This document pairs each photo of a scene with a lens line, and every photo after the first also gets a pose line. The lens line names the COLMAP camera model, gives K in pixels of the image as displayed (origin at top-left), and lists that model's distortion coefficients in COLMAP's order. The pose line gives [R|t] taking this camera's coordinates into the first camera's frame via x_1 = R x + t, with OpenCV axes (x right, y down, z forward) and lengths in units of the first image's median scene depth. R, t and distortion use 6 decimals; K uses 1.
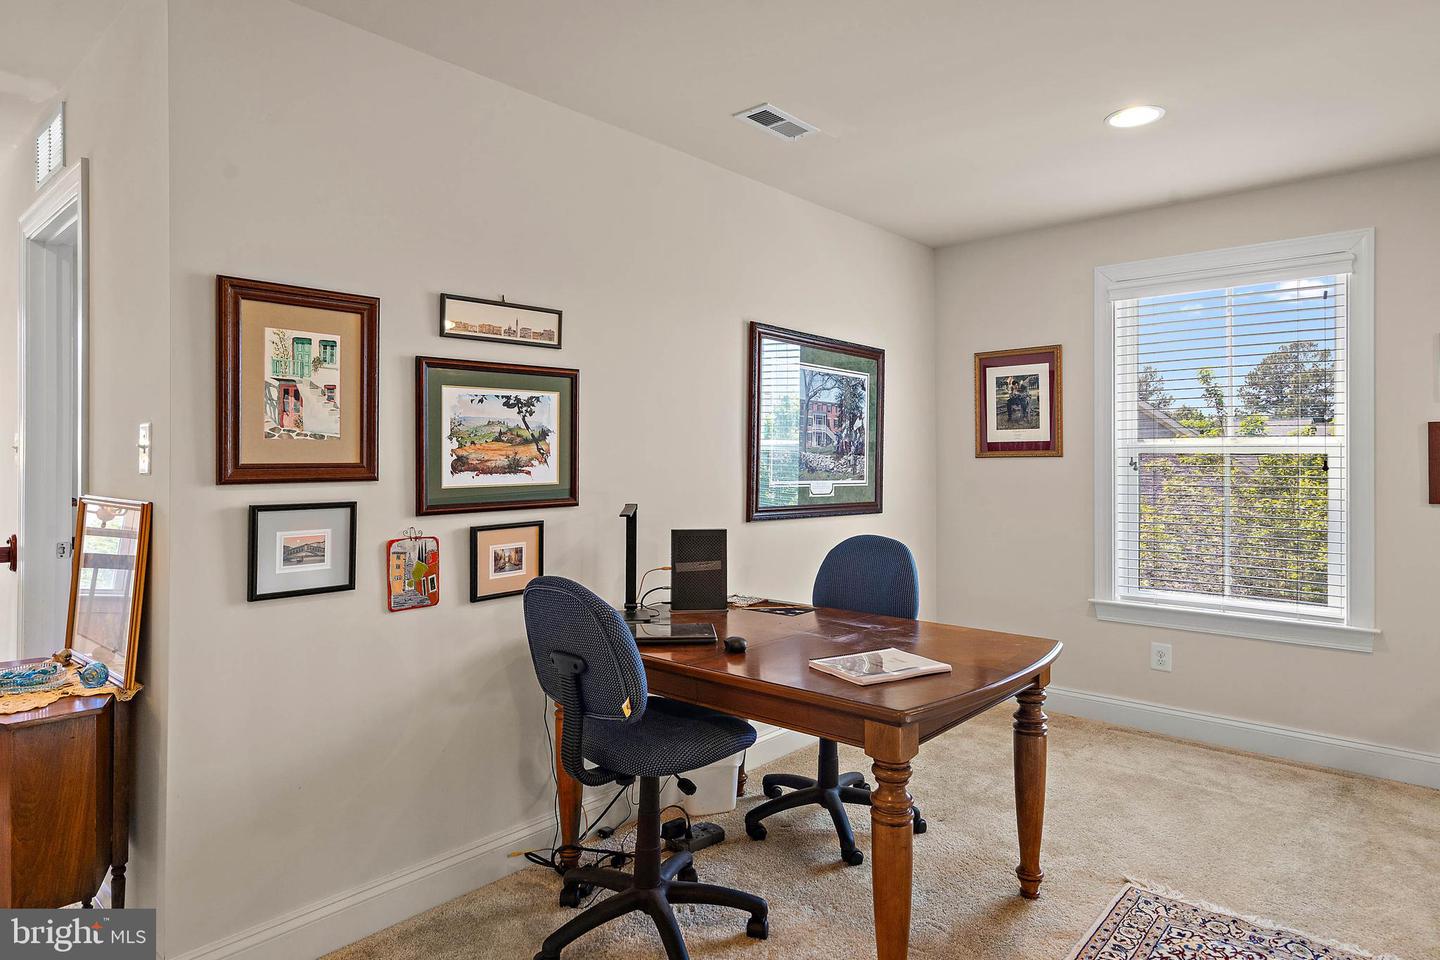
lens RADIAL K [[828.0, 0, 723.2], [0, 828.0, 465.1], [0, 0, 1]] dist [0.001693, 0.000542]
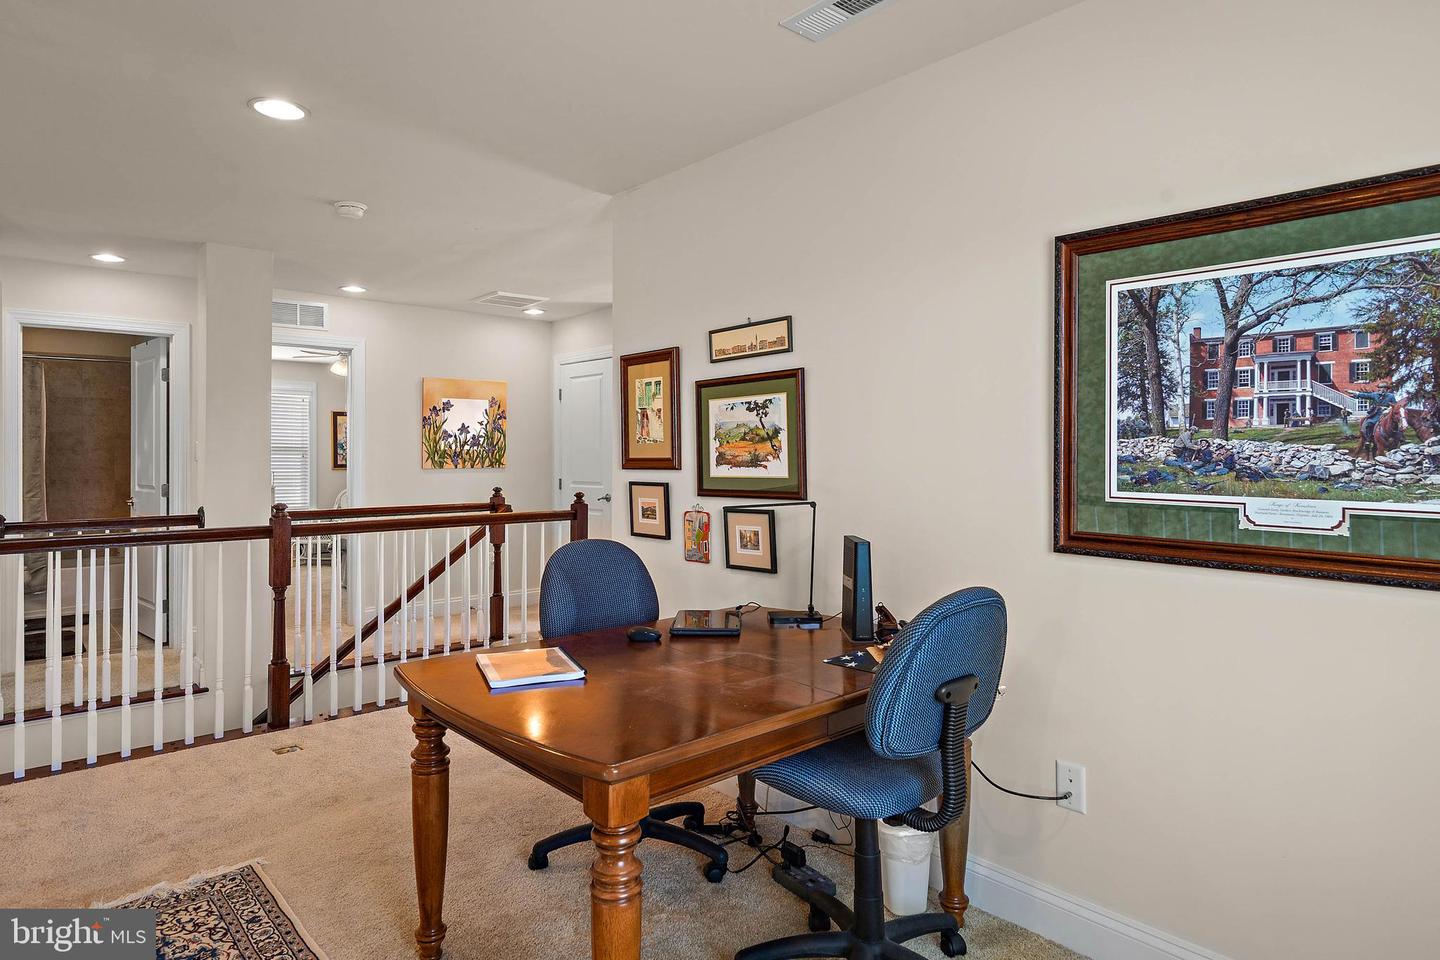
lens RADIAL K [[828.0, 0, 723.2], [0, 828.0, 465.1], [0, 0, 1]] dist [0.001693, 0.000542]
pose [[-0.098193, 0.006720, -0.995145, 0.917825], [-0.009321, 0.999927, 0.007672, -0.001332], [0.995124, 0.010029, -0.098124, 1.070640]]
